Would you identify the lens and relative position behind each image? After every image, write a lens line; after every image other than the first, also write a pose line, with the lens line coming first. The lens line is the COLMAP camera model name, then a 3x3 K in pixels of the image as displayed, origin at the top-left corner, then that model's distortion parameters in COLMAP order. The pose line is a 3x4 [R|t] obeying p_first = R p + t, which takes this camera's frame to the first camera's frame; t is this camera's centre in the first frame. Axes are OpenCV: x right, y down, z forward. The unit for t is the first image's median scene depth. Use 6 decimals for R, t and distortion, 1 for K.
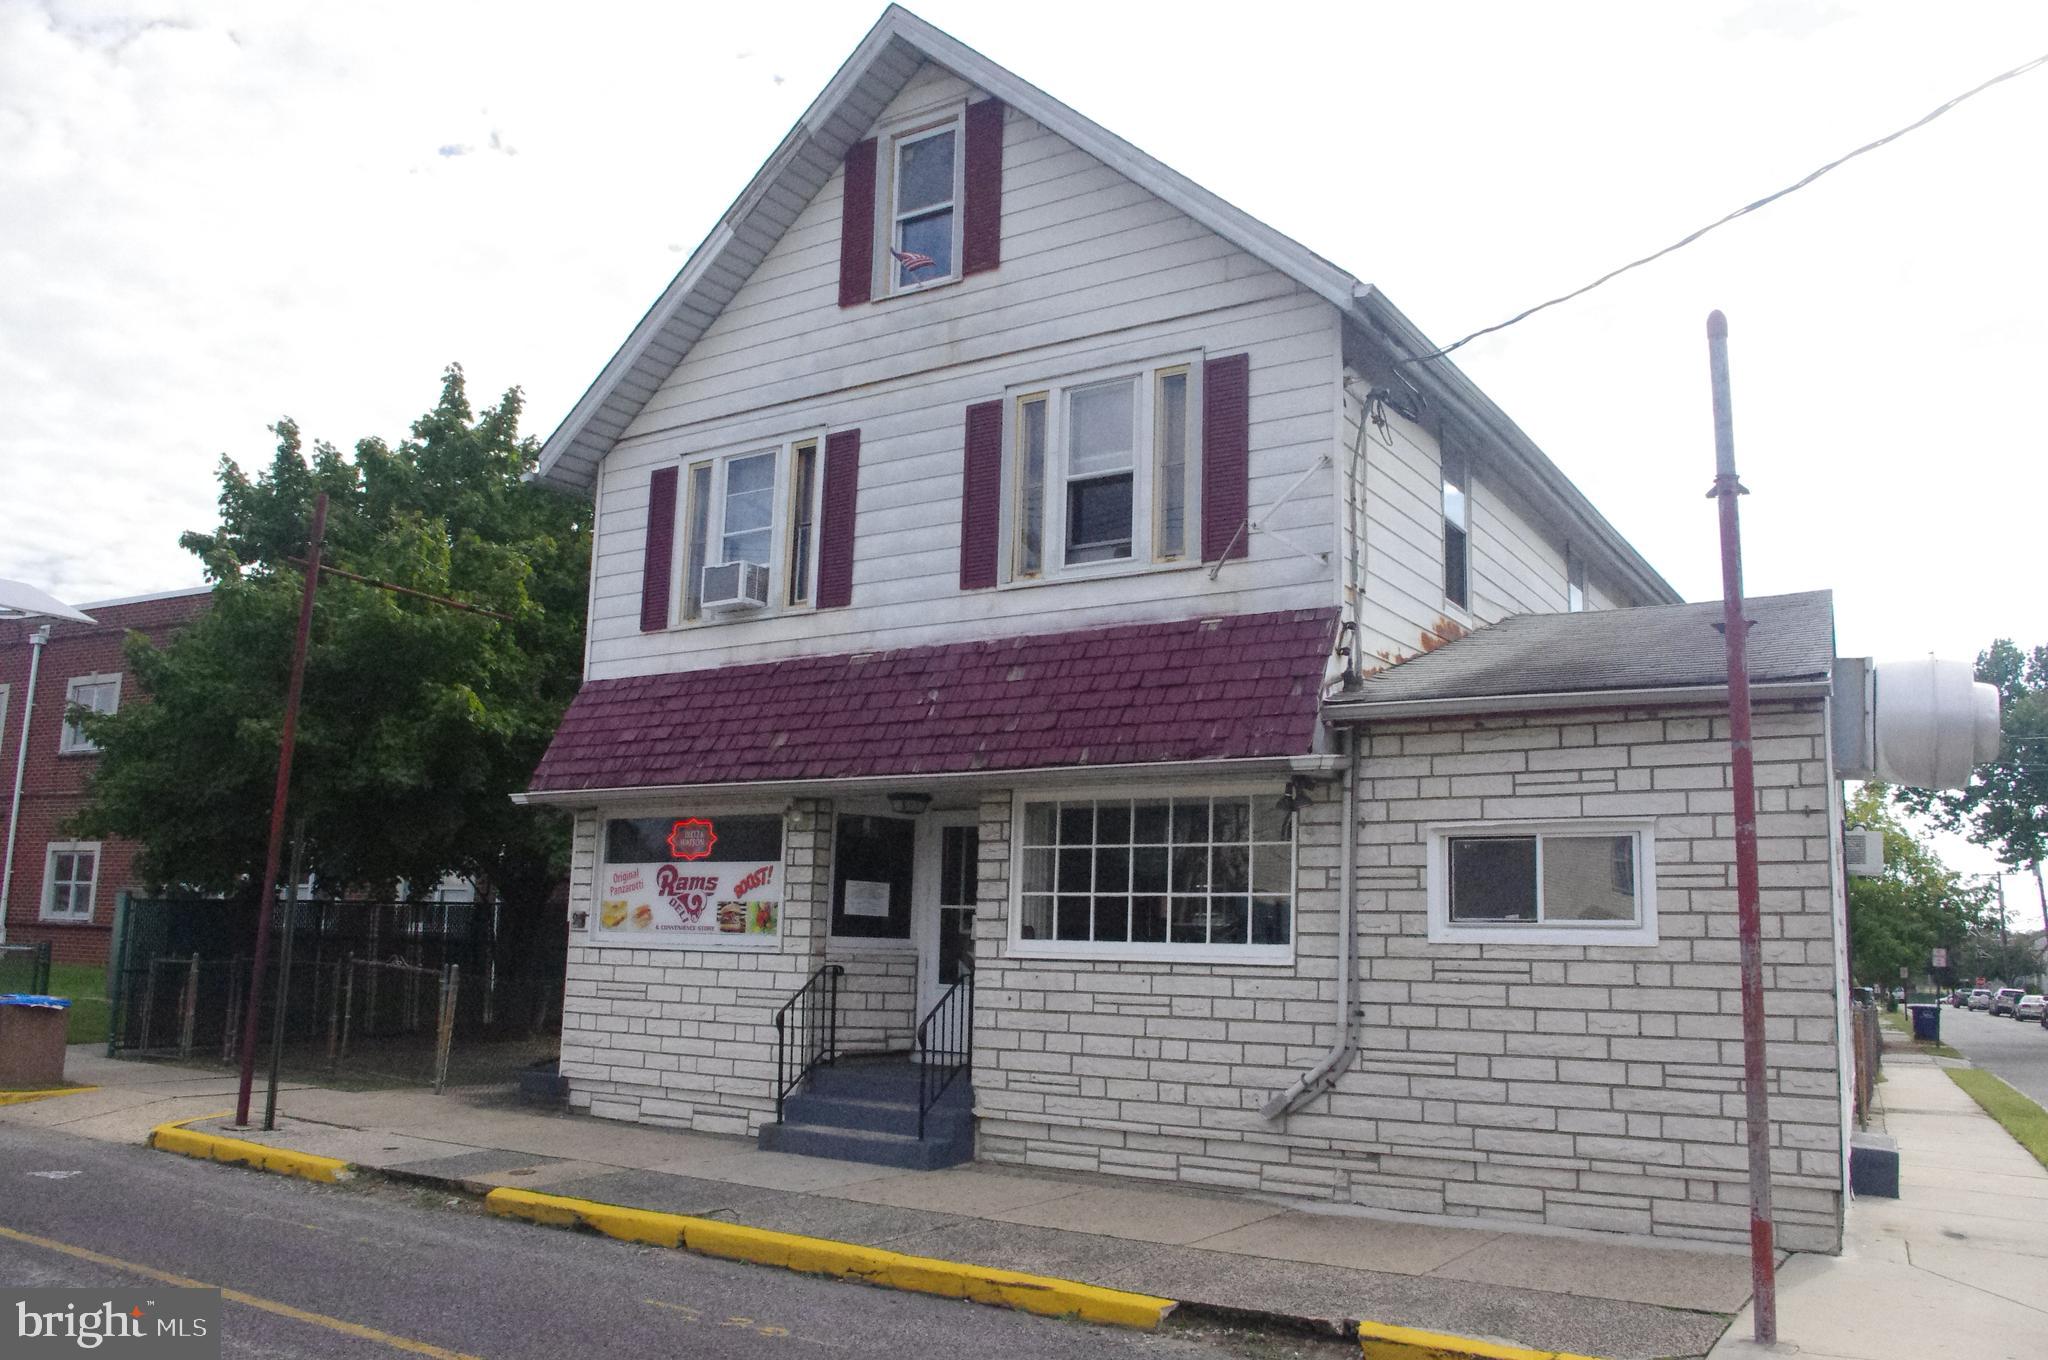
lens RADIAL K [[1597.4, 0, 1030.5], [0, 1597.4, 676.3], [0, 0, 1]] dist [-0.082821, 0.028670]
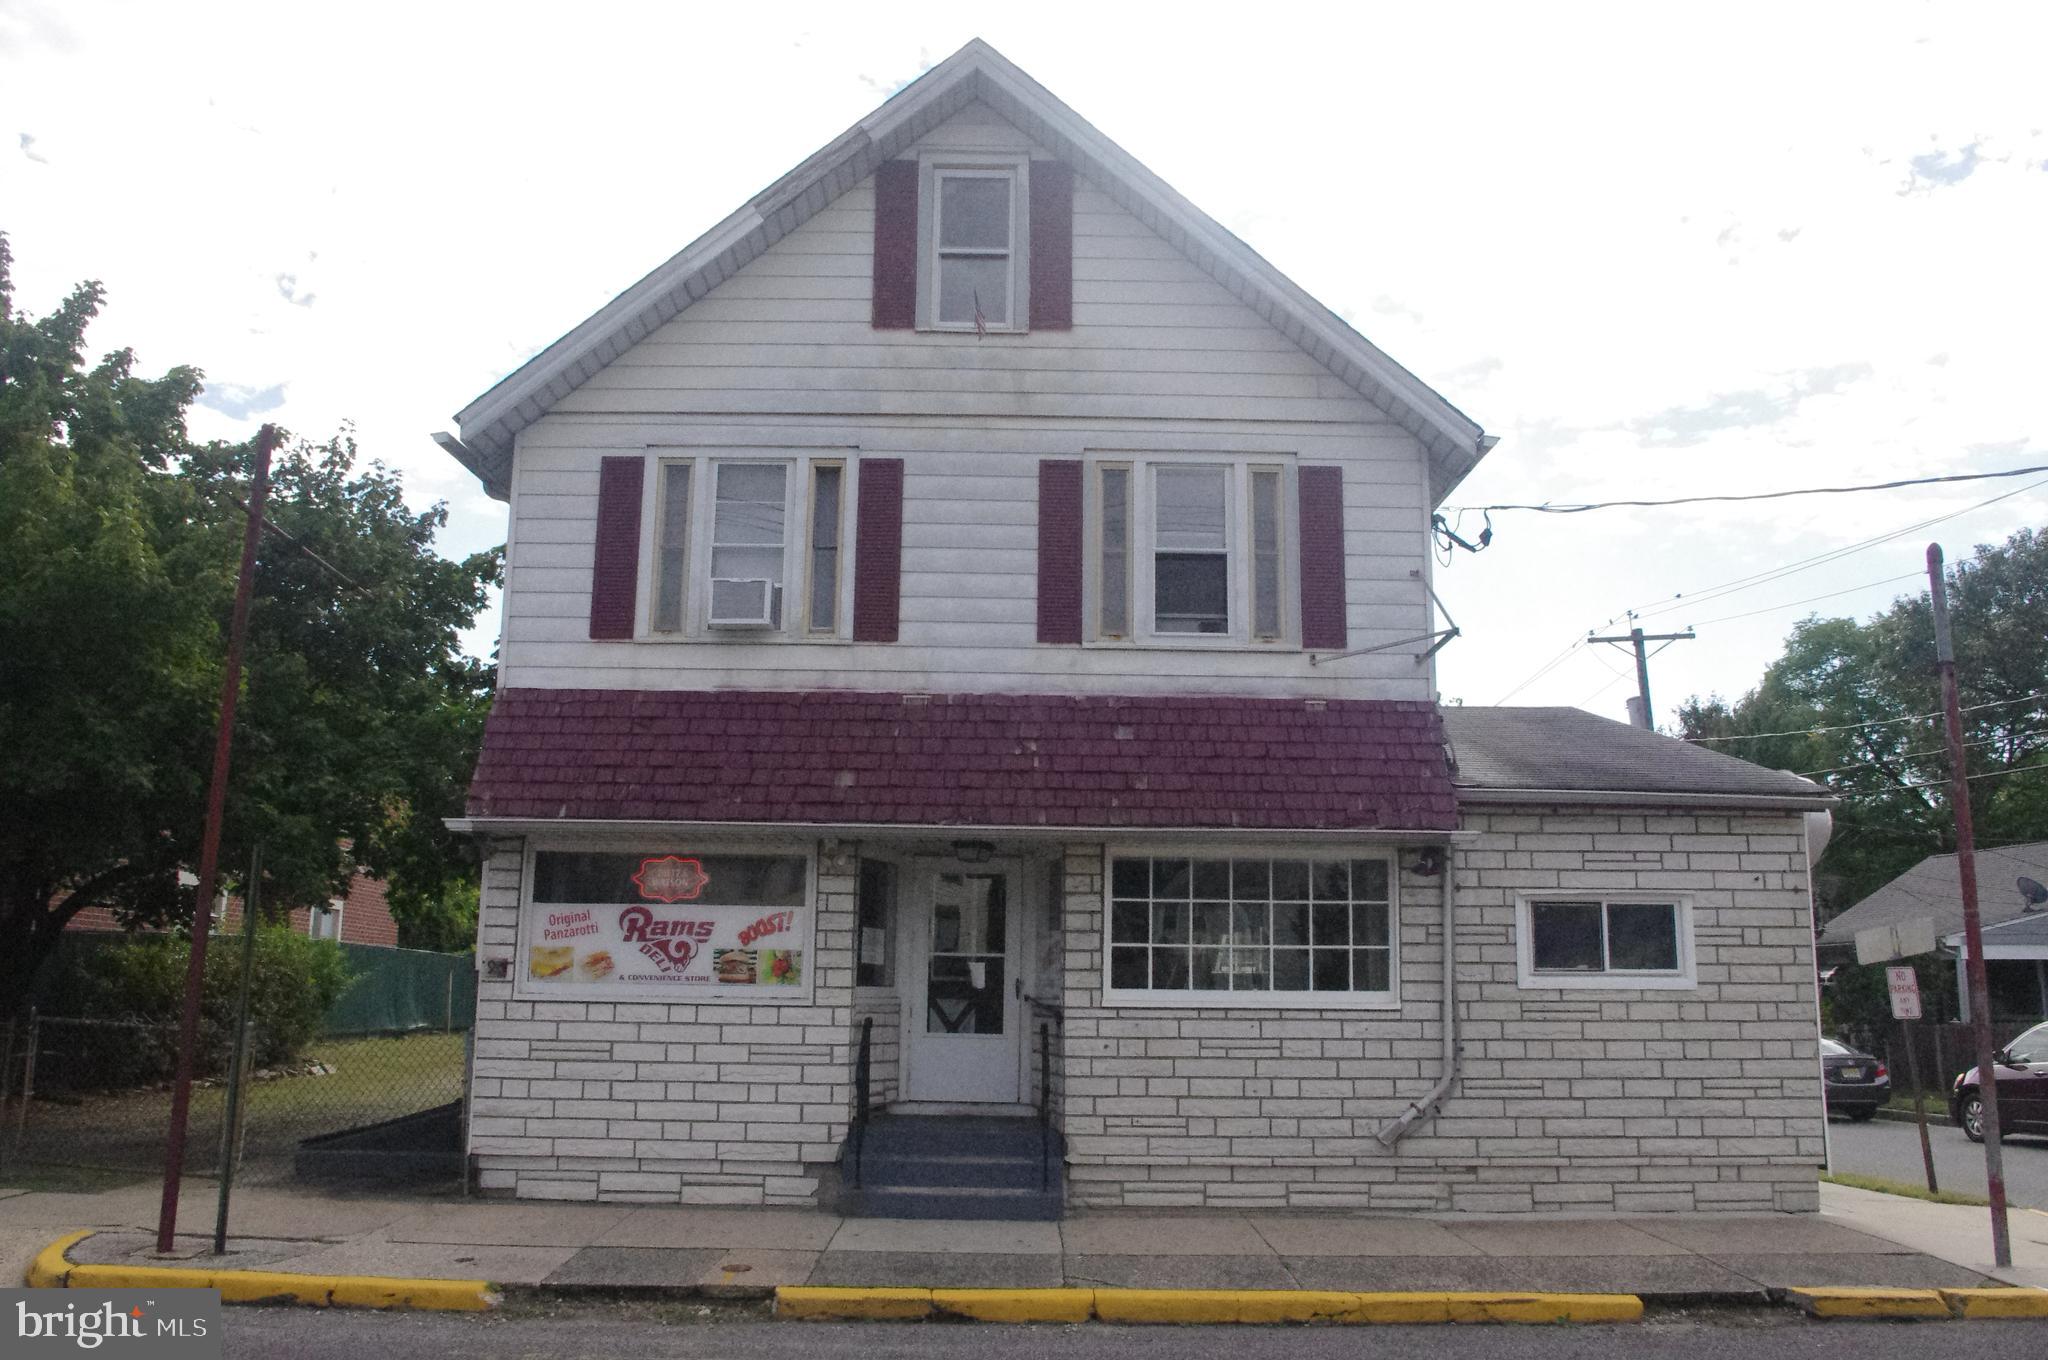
lens RADIAL K [[1597.4, 0, 1020.5], [0, 1597.4, 677.0], [0, 0, 1]] dist [-0.082821, 0.028670]
pose [[0.835173, 0.090411, 0.542505, -0.624006], [-0.084915, 0.995765, -0.035225, 0.004641], [-0.543392, -0.016648, 0.839314, 0.163890]]
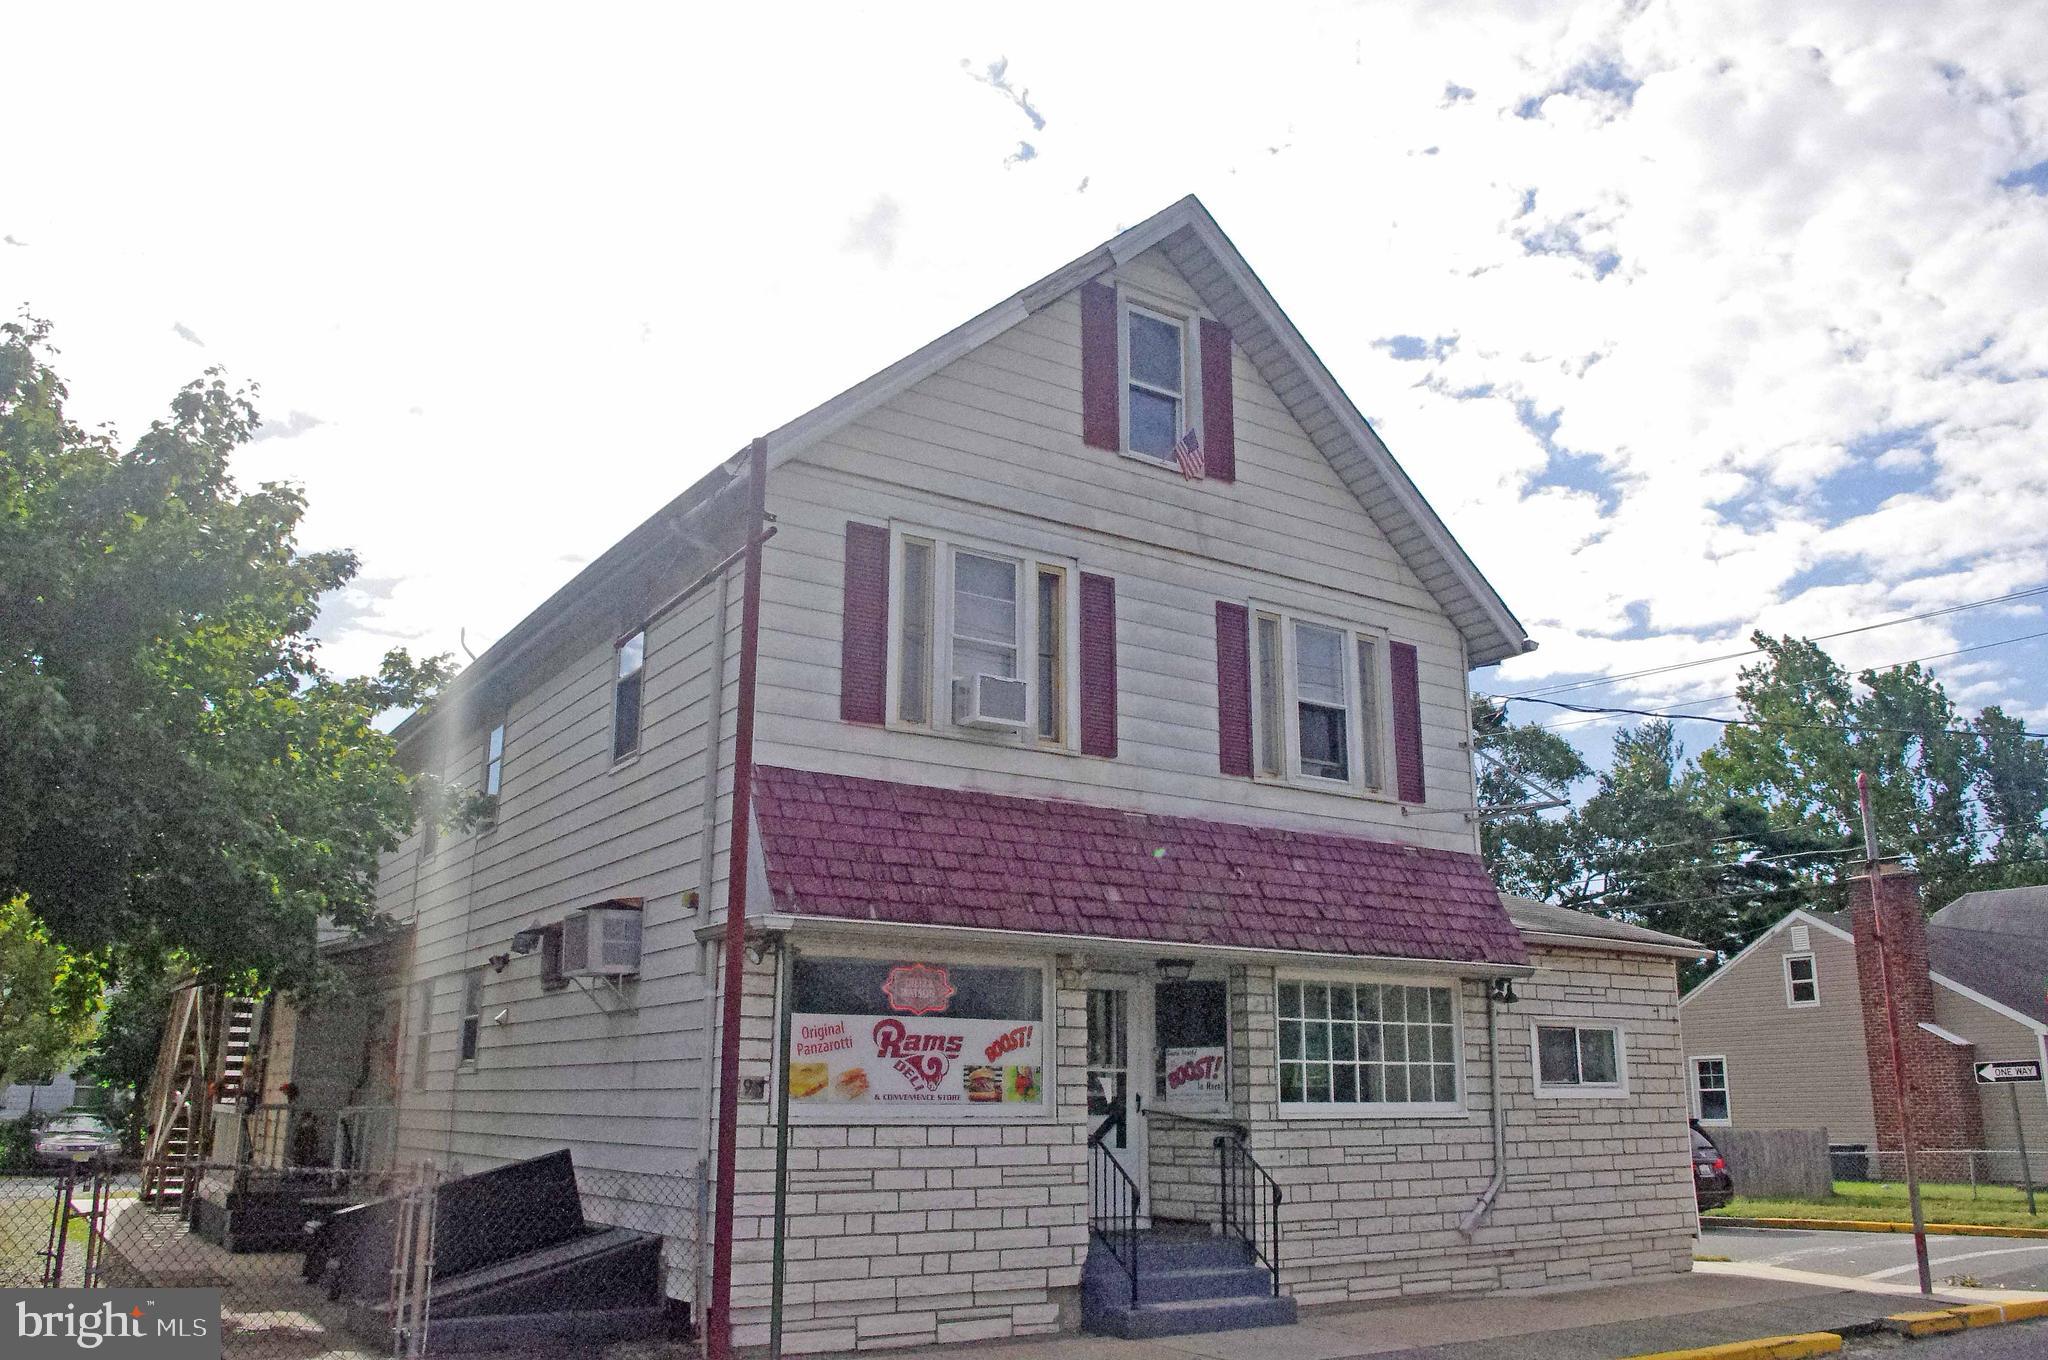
lens RADIAL K [[1597.4, 0, 1017.9], [0, 1597.4, 683.6], [0, 0, 1]] dist [-0.082821, 0.028670]
pose [[0.406986, 0.208753, 0.889260, -1.106168], [-0.150737, 0.975537, -0.160019, 0.082716], [-0.900911, -0.068919, 0.428497, 0.697144]]
